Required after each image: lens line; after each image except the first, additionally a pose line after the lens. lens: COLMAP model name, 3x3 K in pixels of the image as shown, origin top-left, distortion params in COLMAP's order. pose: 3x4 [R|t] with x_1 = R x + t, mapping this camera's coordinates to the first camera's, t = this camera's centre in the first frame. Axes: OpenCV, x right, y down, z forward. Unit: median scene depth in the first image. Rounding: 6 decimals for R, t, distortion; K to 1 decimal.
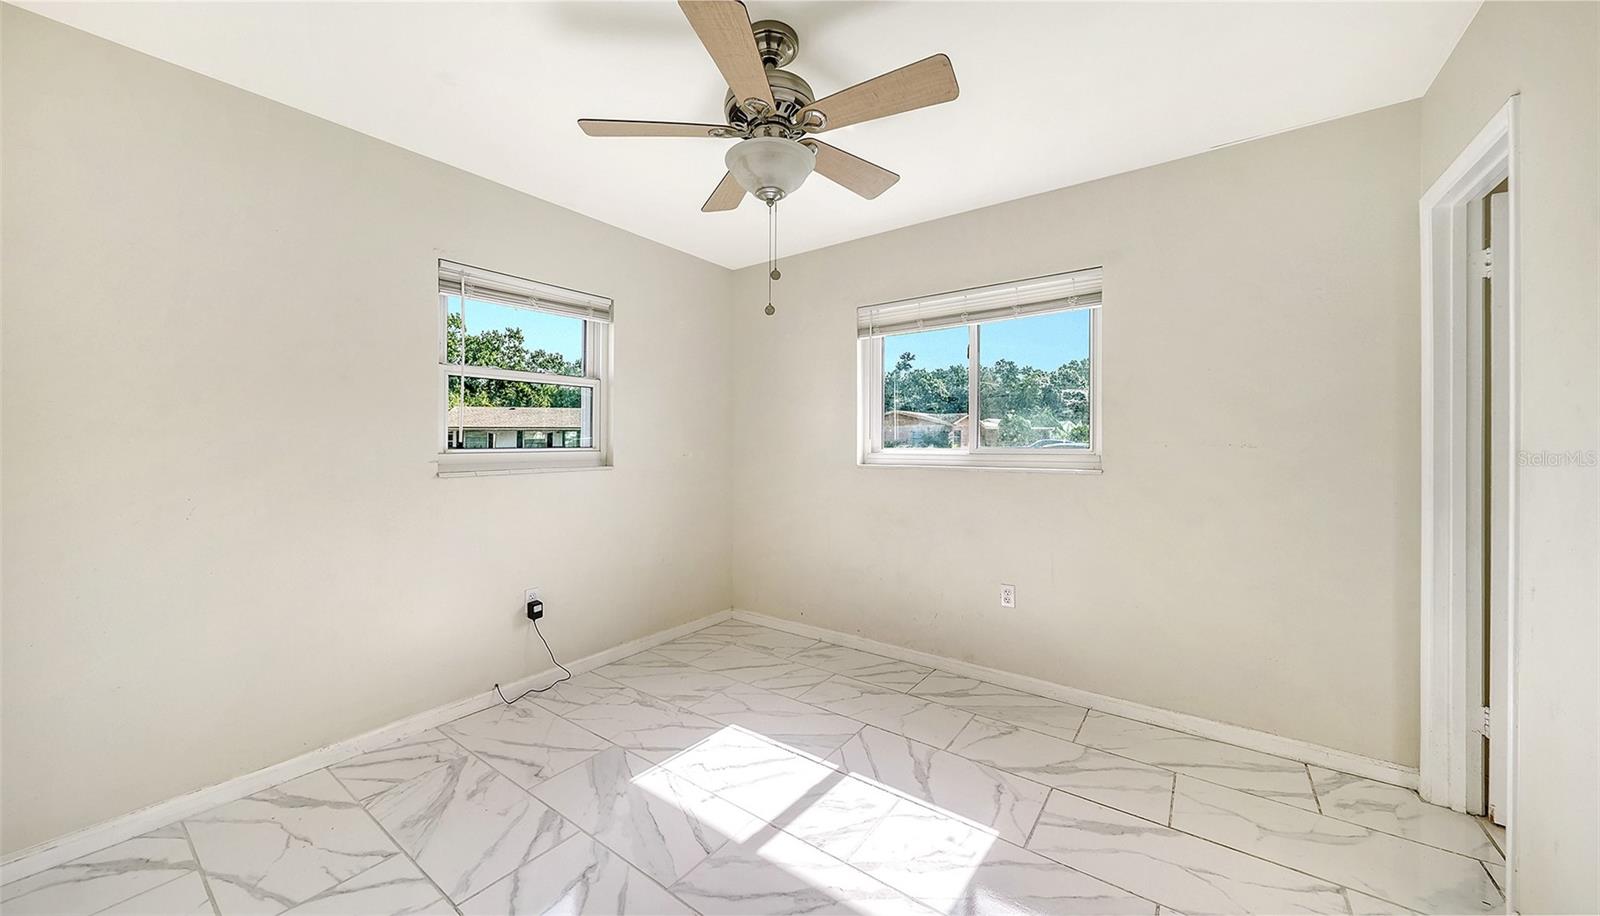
lens RADIAL K [[574.5, 0, 787.9], [0, 574.5, 457.0], [0, 0, 1]] dist [0.011425, -0.000509]
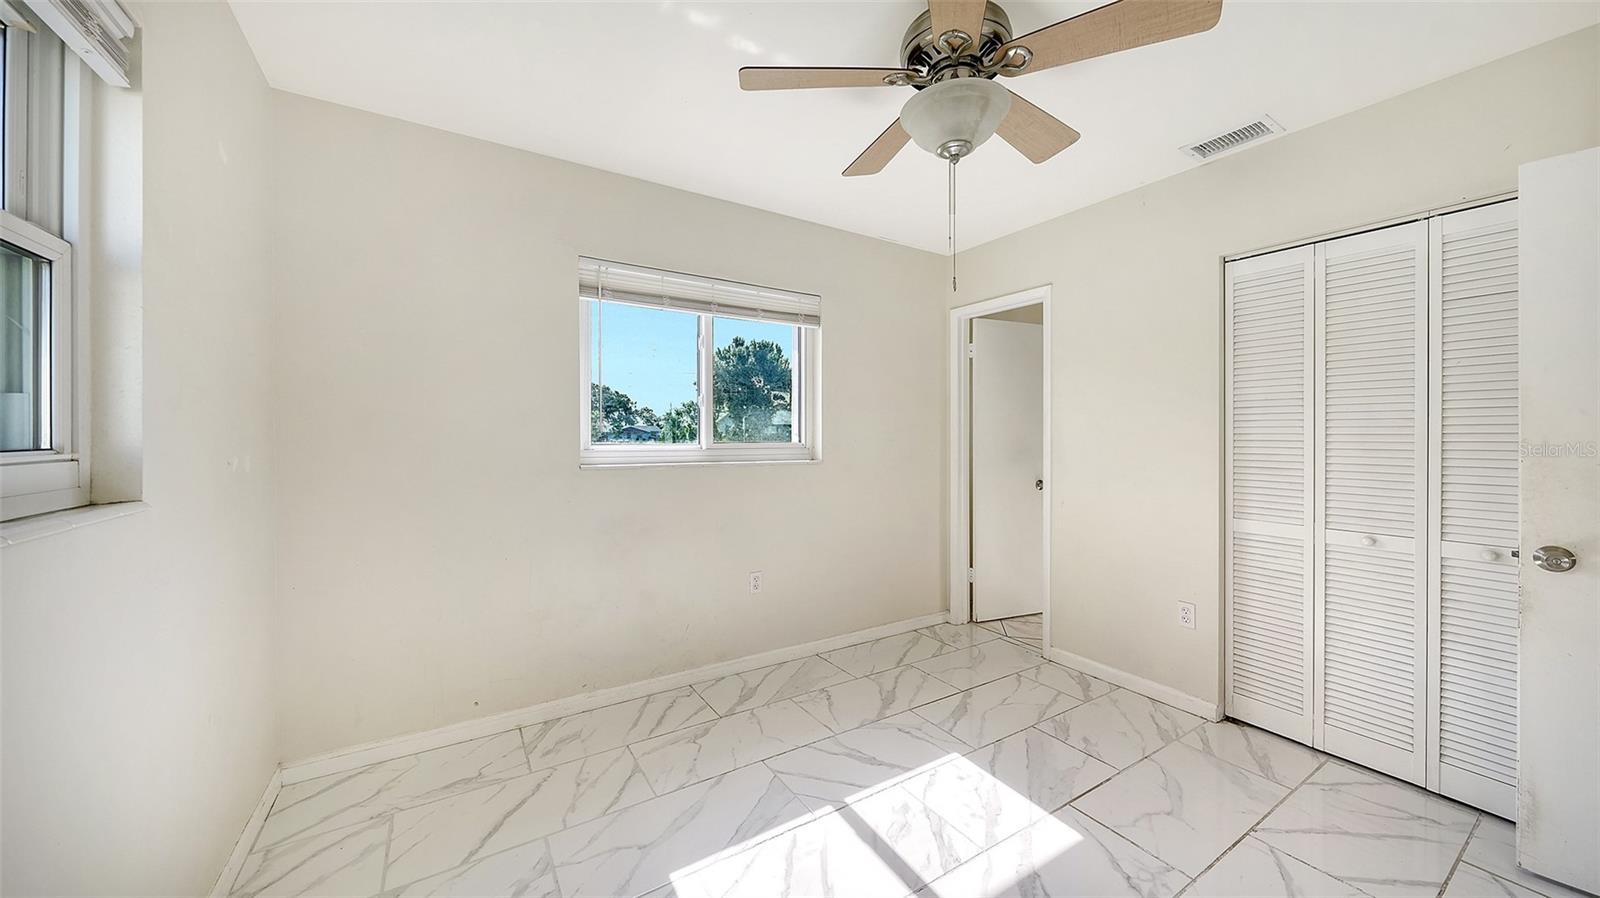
lens RADIAL K [[557.7, 0, 802.2], [0, 557.7, 454.1], [0, 0, 1]] dist [-0.002411, 0.000168]
pose [[0.355911, -0.026060, 0.934157, -0.690790], [0.023665, 0.999542, 0.018868, -0.016158], [-0.934220, 0.015391, 0.356364, 0.712213]]
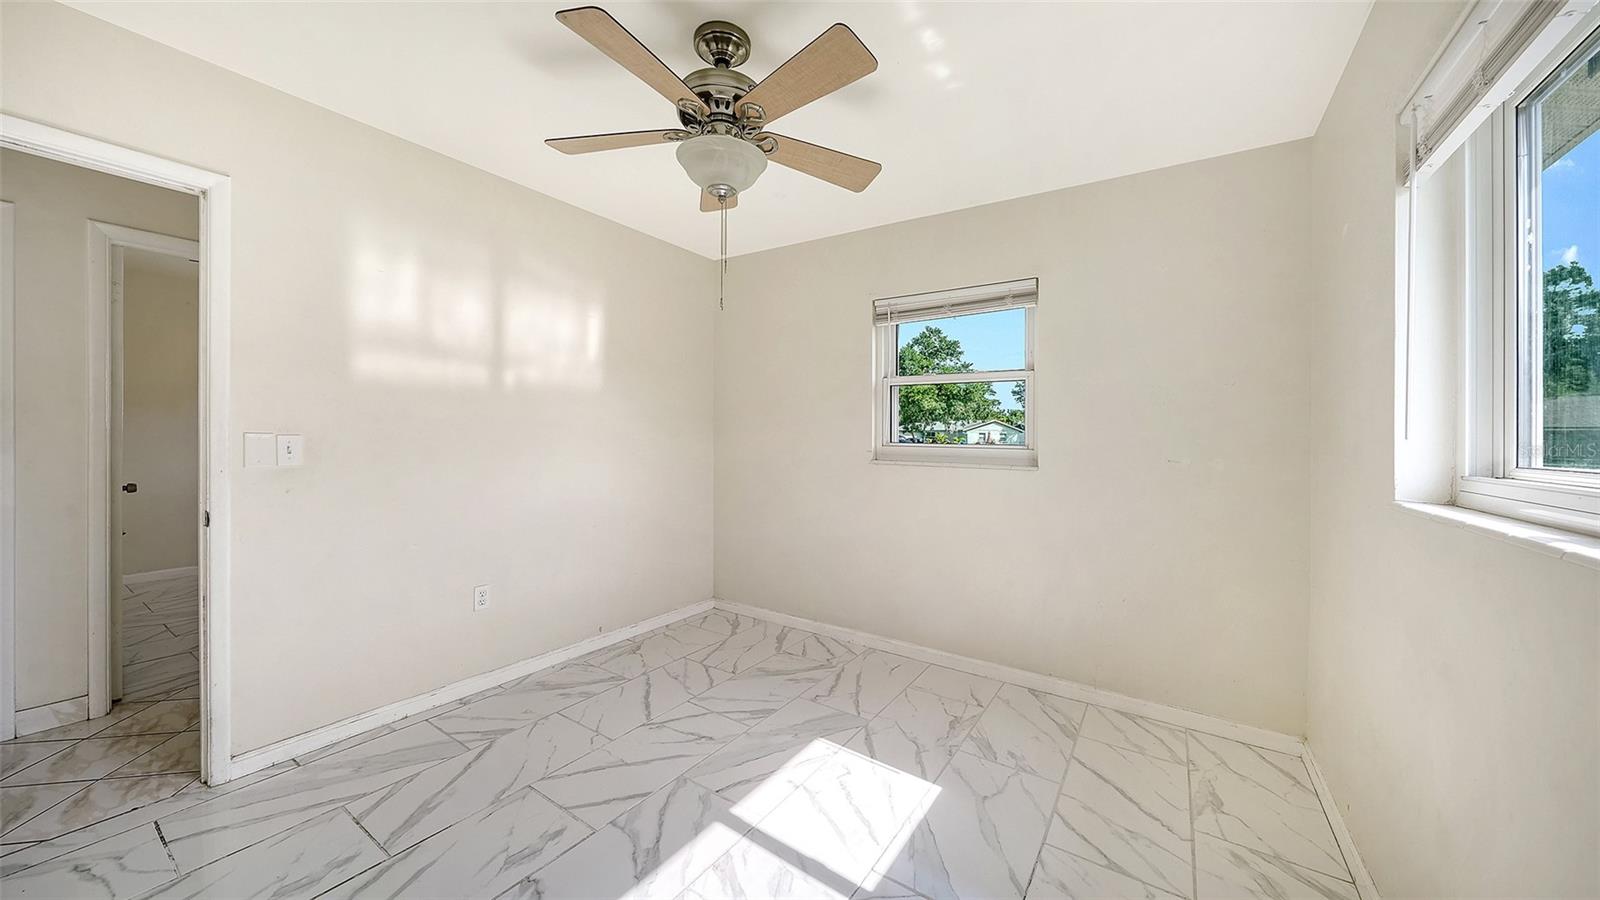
lens RADIAL K [[557.7, 0, 795.1], [0, 557.7, 436.3], [0, 0, 1]] dist [-0.002411, 0.000168]
pose [[0.049237, 0.006558, -0.998766, 0.754254], [-0.046373, 0.998915, 0.004272, -0.023697], [0.997710, 0.046106, 0.049487, 0.829486]]
